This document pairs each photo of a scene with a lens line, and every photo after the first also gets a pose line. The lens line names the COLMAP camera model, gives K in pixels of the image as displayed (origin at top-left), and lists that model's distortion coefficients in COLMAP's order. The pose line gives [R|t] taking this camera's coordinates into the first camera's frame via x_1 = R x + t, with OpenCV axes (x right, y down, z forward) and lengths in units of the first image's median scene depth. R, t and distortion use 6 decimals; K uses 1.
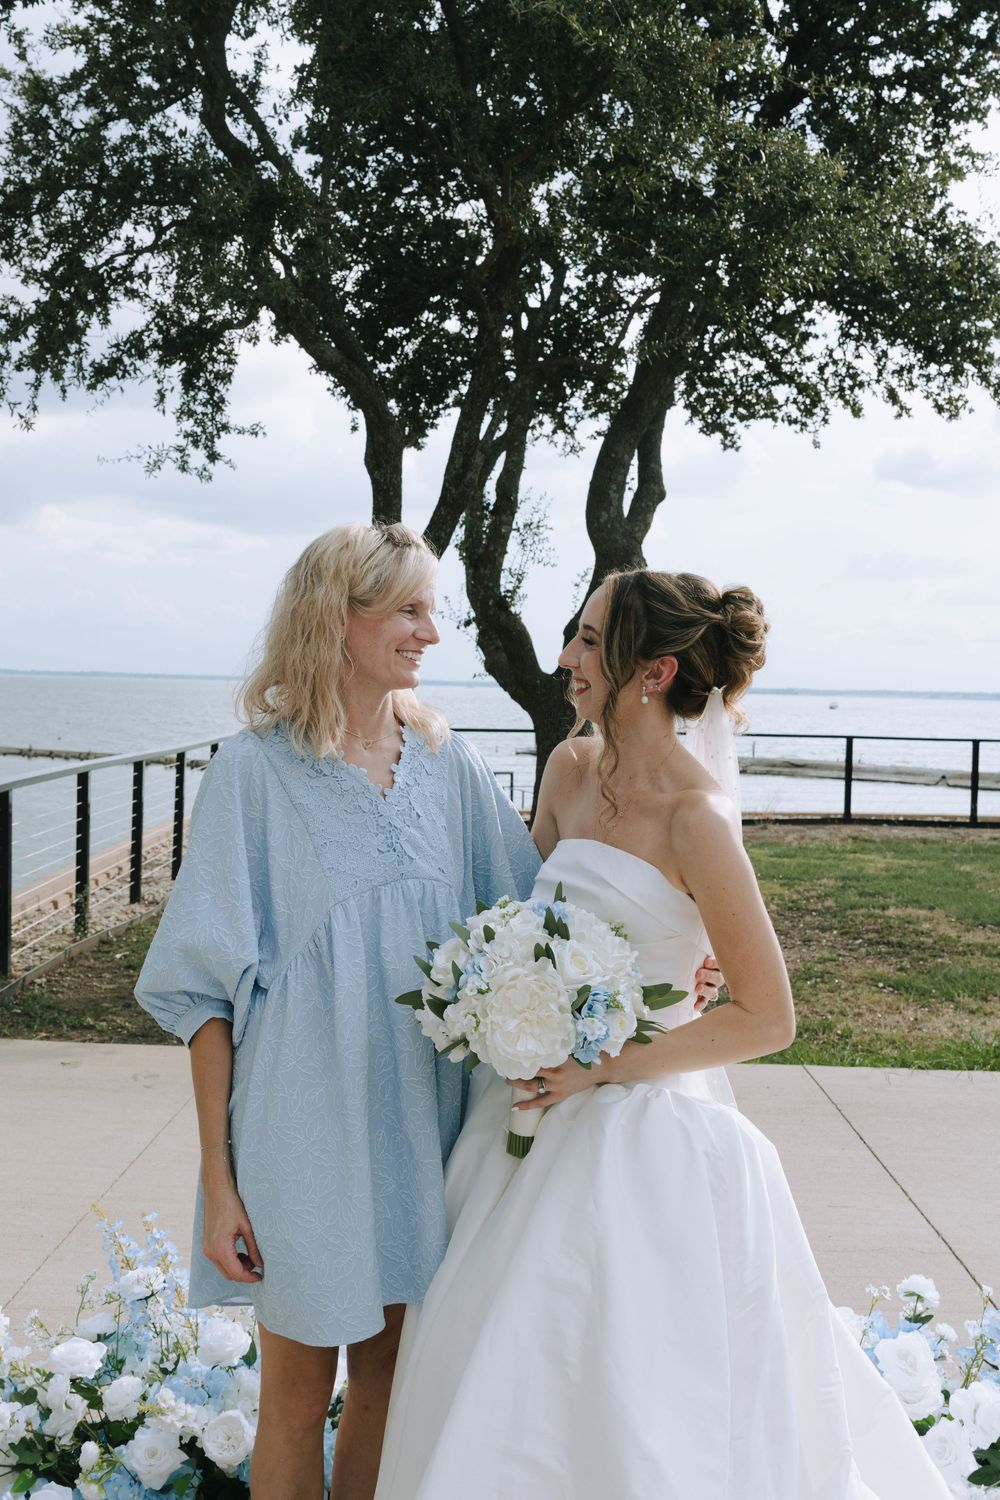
lens RADIAL K [[1684.7, 0, 509.5], [0, 1684.7, 744.0], [0, 0, 1]] dist [0.020922, 0.000000]
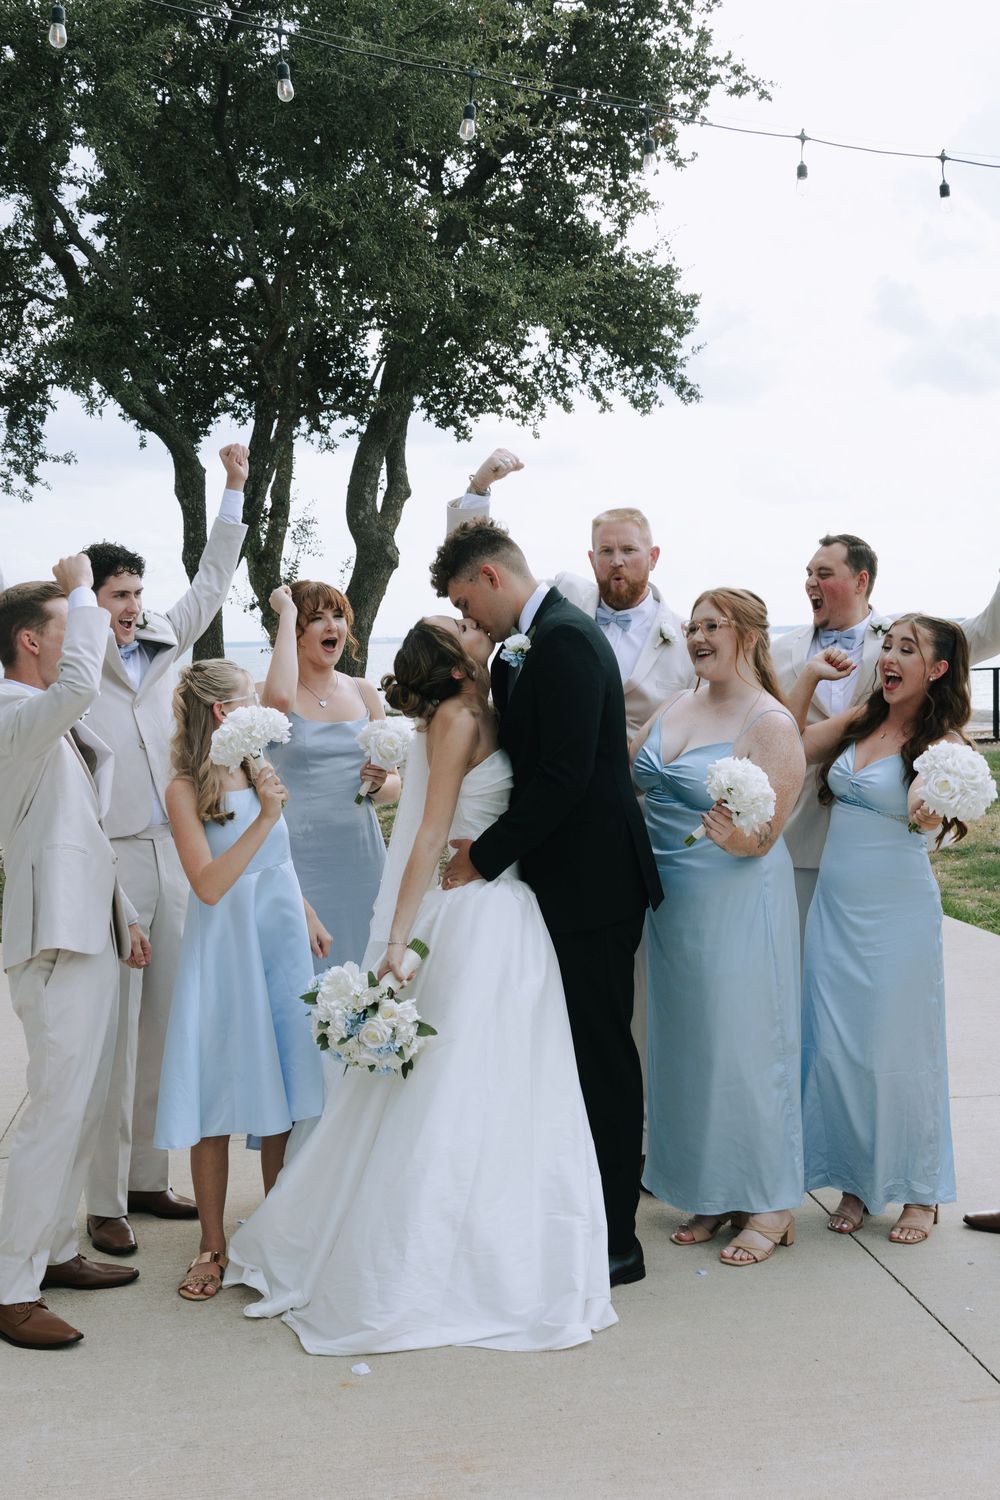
lens RADIAL K [[1684.7, 0, 494.5], [0, 1684.7, 753.2], [0, 0, 1]] dist [0.020922, 0.000000]
pose [[0.989342, -0.060299, 0.132539, -0.015997], [0.055768, 0.997734, 0.037641, -0.002973], [-0.134508, -0.029849, 0.990463, -0.171931]]
